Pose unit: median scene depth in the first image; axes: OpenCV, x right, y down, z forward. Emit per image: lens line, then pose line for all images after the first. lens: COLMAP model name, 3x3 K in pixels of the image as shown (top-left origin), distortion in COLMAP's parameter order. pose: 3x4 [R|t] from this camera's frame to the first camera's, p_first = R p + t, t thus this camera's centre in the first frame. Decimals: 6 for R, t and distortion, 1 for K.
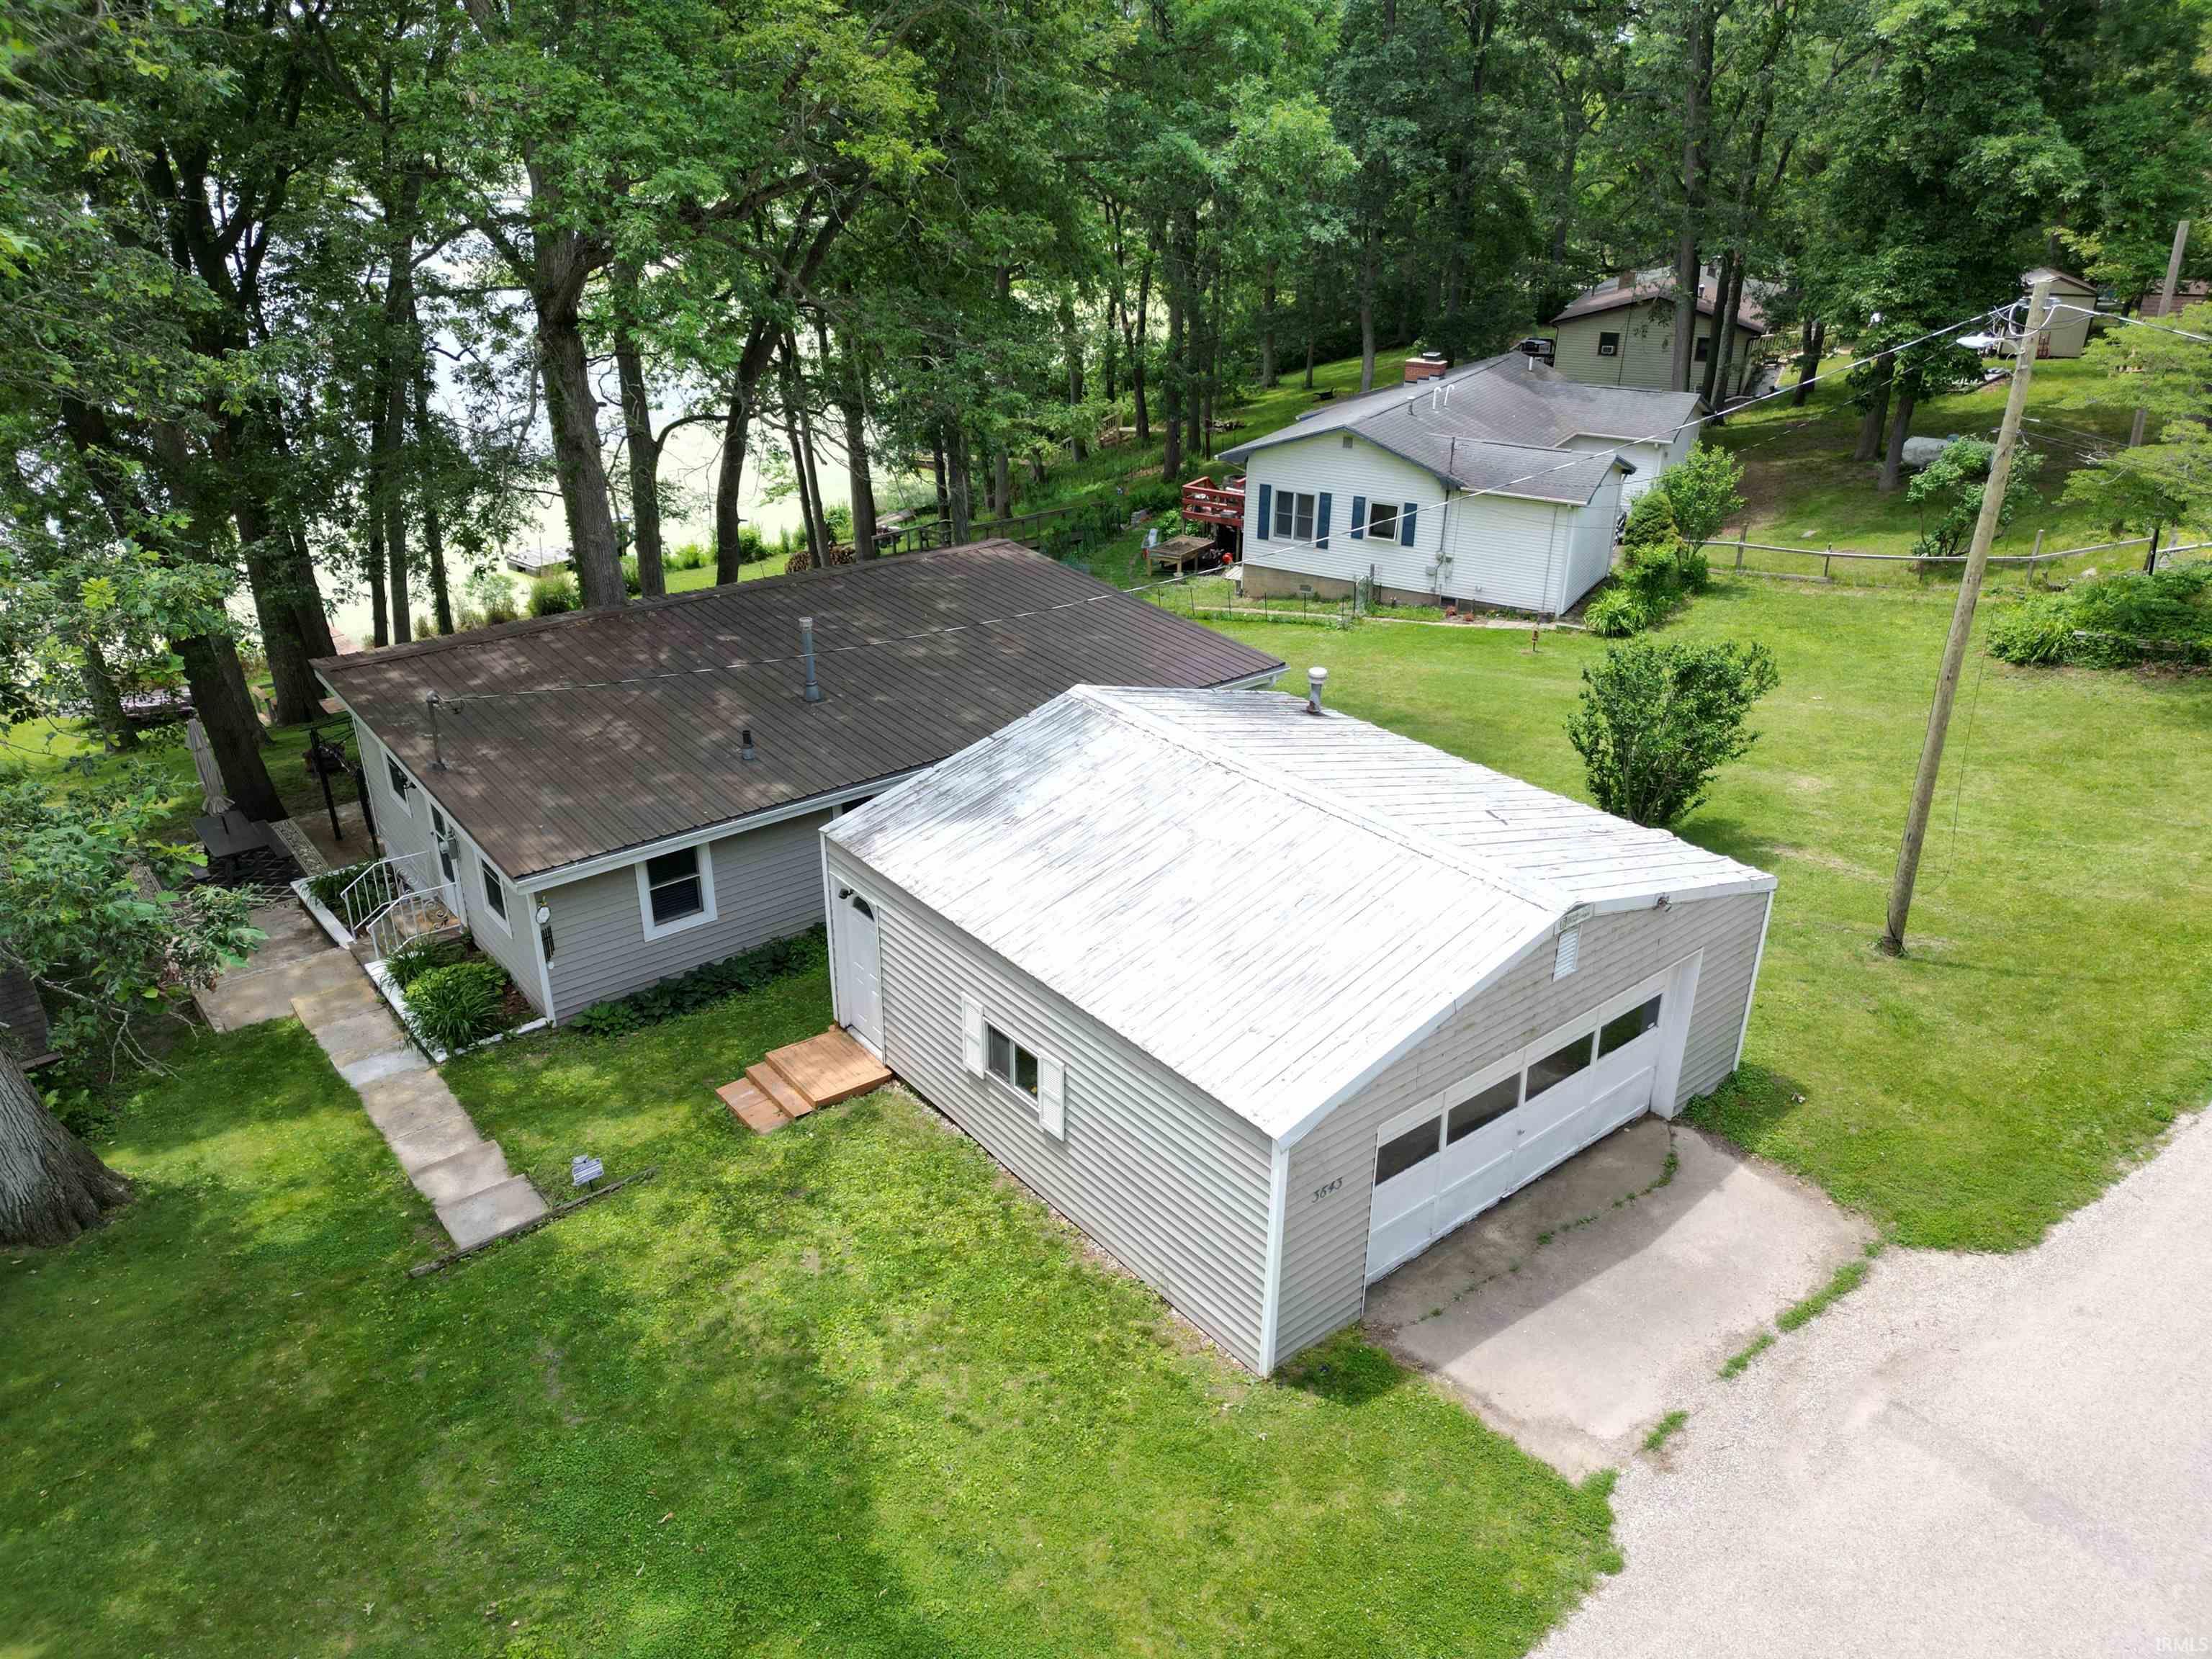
lens RADIAL K [[1537.5, 0, 1107.7], [0, 1537.5, 844.4], [0, 0, 1]] dist [0.048246, -0.022575]
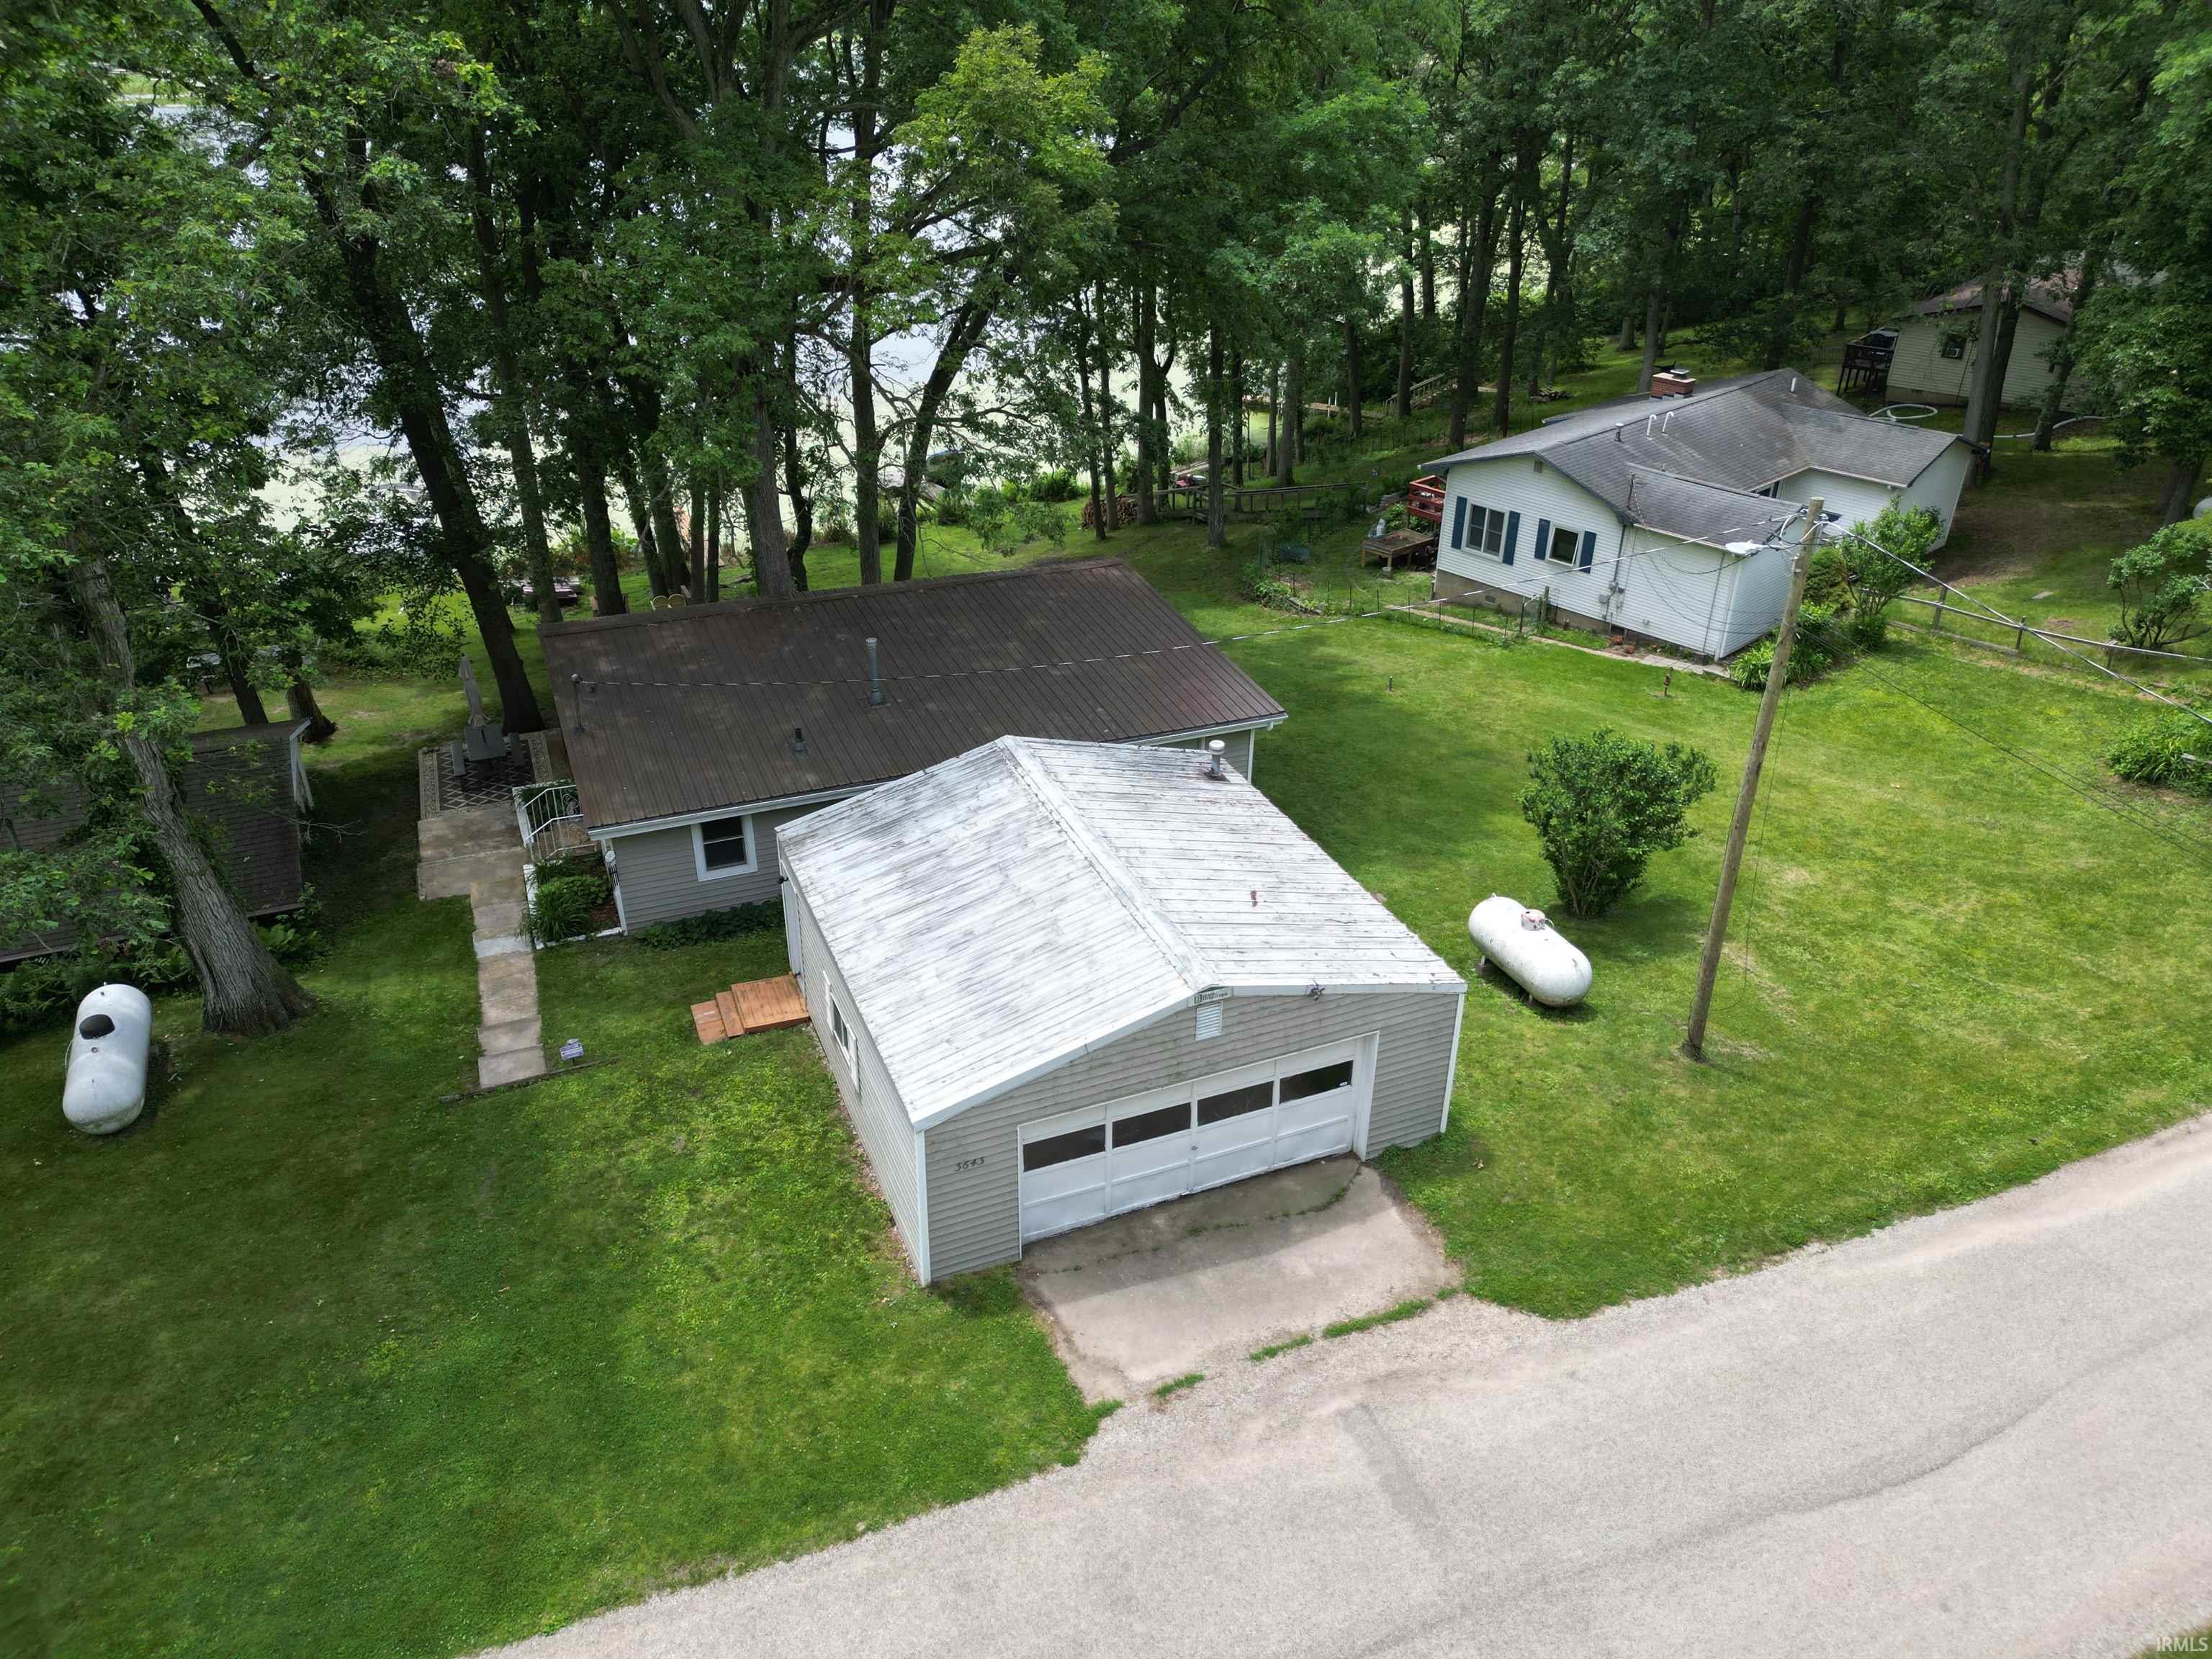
lens RADIAL K [[1542.5, 0, 1106.0], [0, 1542.5, 829.5], [0, 0, 1]] dist [0.064350, -0.043423]
pose [[0.958673, 0.139676, -0.247863, 0.348615], [-0.126013, 0.989539, 0.070239, -0.115273], [0.255081, -0.036102, 0.966245, -0.186681]]
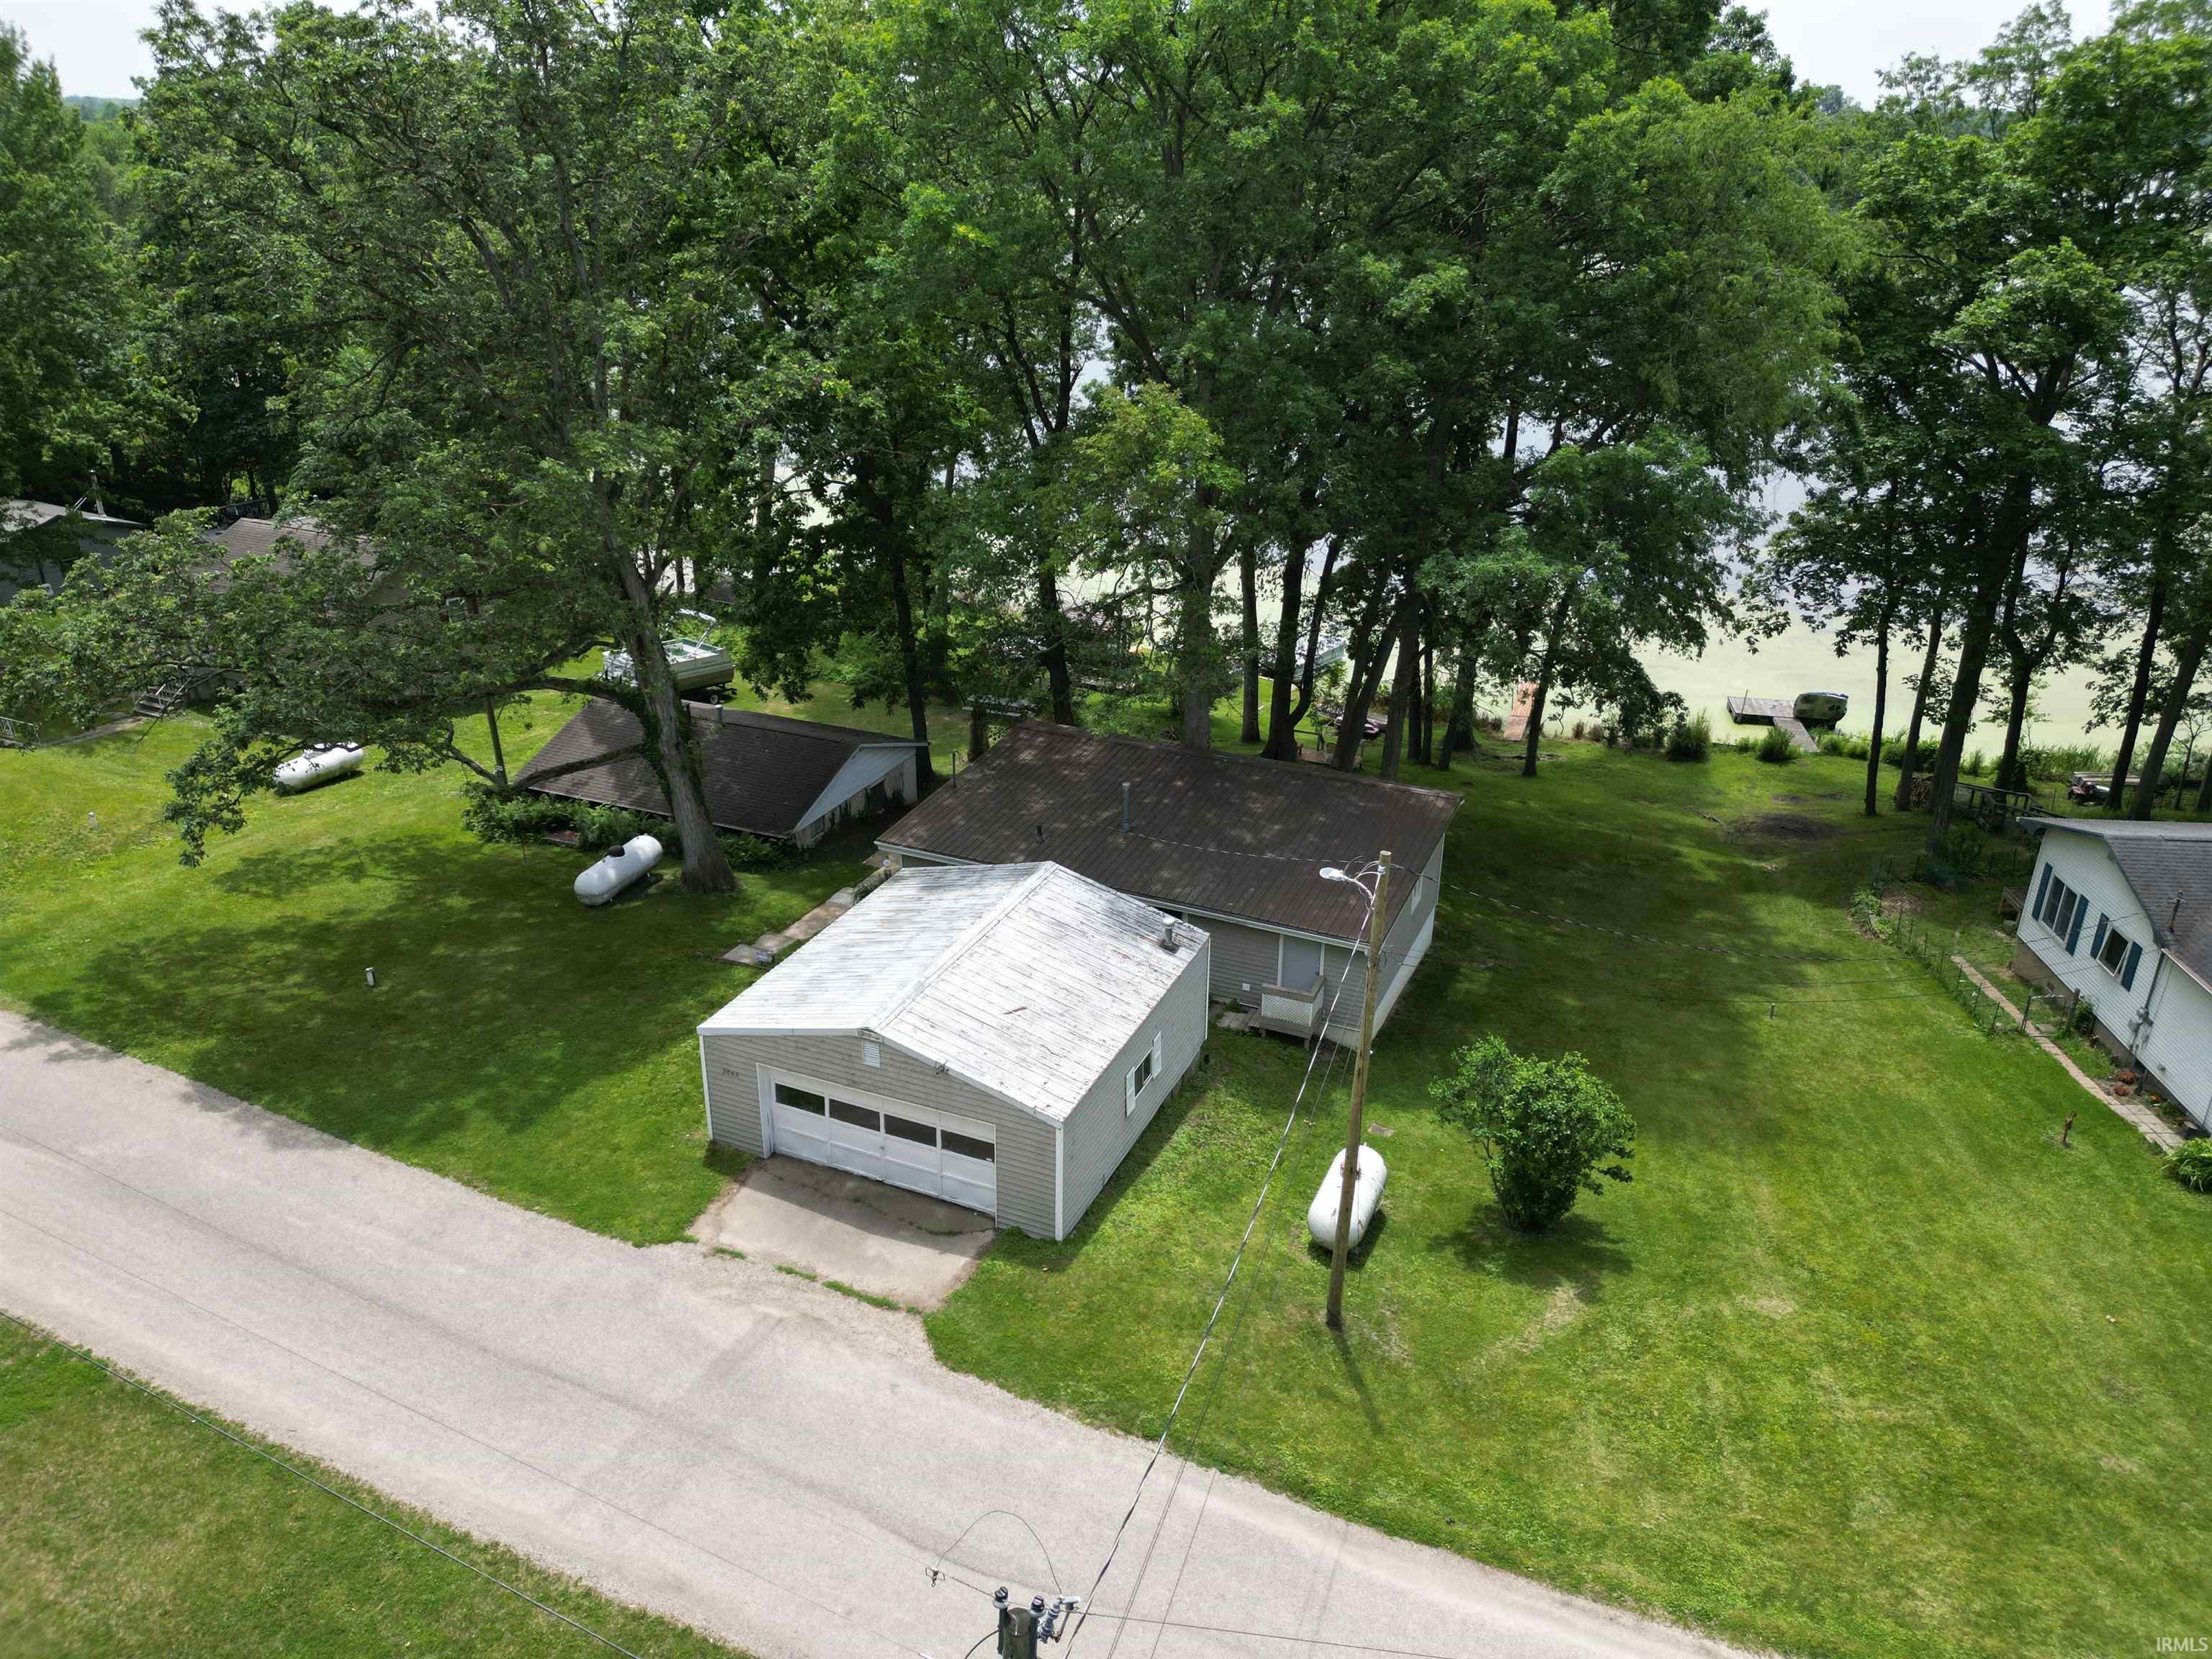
lens RADIAL K [[1537.5, 0, 1107.7], [0, 1537.5, 844.4], [0, 0, 1]] dist [0.048246, -0.022575]
pose [[0.460320, 0.370781, -0.806614, 1.252641], [-0.394989, 0.899254, 0.187952, -0.423017], [0.795040, 0.232085, 0.560399, 0.080102]]
